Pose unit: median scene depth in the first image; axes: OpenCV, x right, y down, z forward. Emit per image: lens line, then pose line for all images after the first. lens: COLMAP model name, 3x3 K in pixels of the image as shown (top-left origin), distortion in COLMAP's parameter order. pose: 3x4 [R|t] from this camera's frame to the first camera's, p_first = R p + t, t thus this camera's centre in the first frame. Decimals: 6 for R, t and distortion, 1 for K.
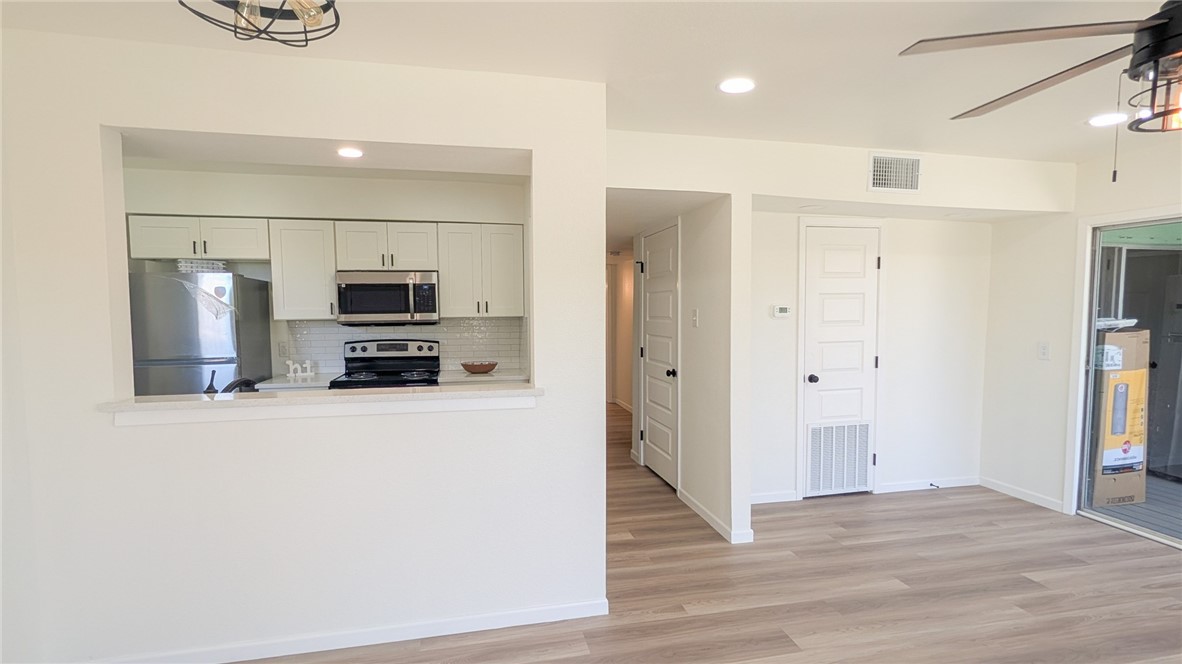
lens RADIAL K [[565.5, 0, 568.6], [0, 565.5, 340.2], [0, 0, 1]] dist [-0.008876, -0.002688]
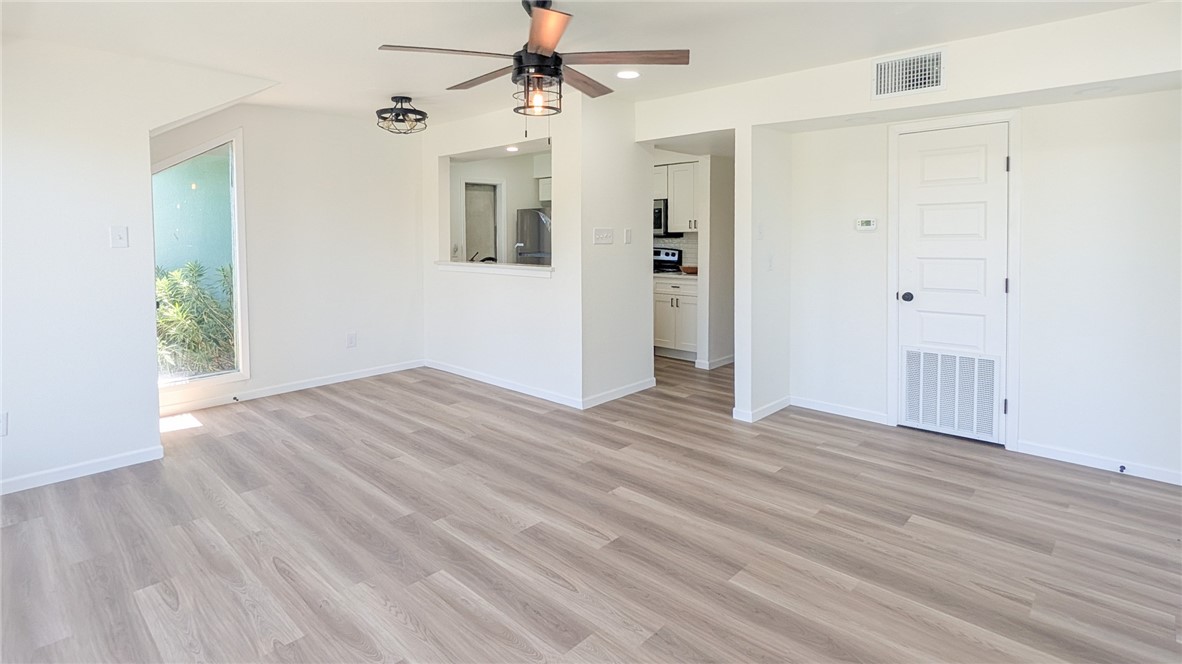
lens RADIAL K [[579.0, 0, 567.3], [0, 579.0, 250.1], [0, 0, 1]] dist [-0.004343, -0.000656]
pose [[0.552214, 0.023609, -0.833368, 1.062484], [-0.040819, 0.999166, 0.001259, 0.015499], [0.832703, 0.033322, 0.552717, 0.017128]]
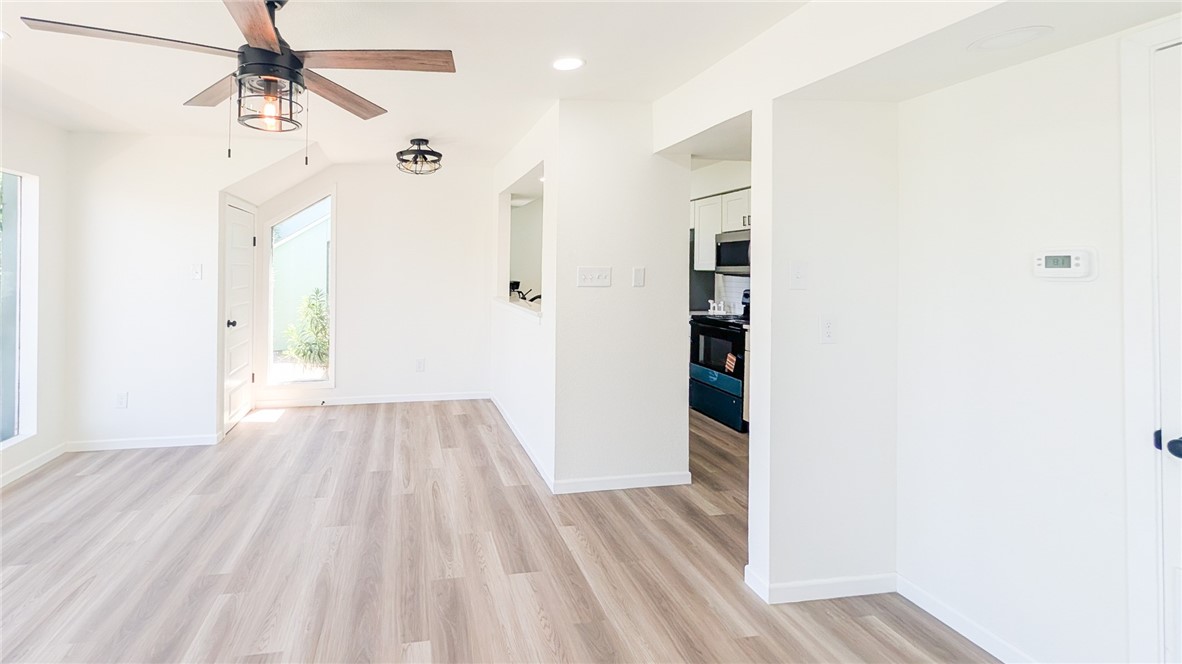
lens RADIAL K [[490.0, 0, 487.7], [0, 490.0, 261.2], [0, 0, 1]] dist [-0.004957, -0.000271]
pose [[-0.048849, -0.005320, -0.998792, 0.900384], [-0.054931, 0.998487, -0.002632, -0.032116], [0.997295, 0.054736, -0.049068, 0.645923]]
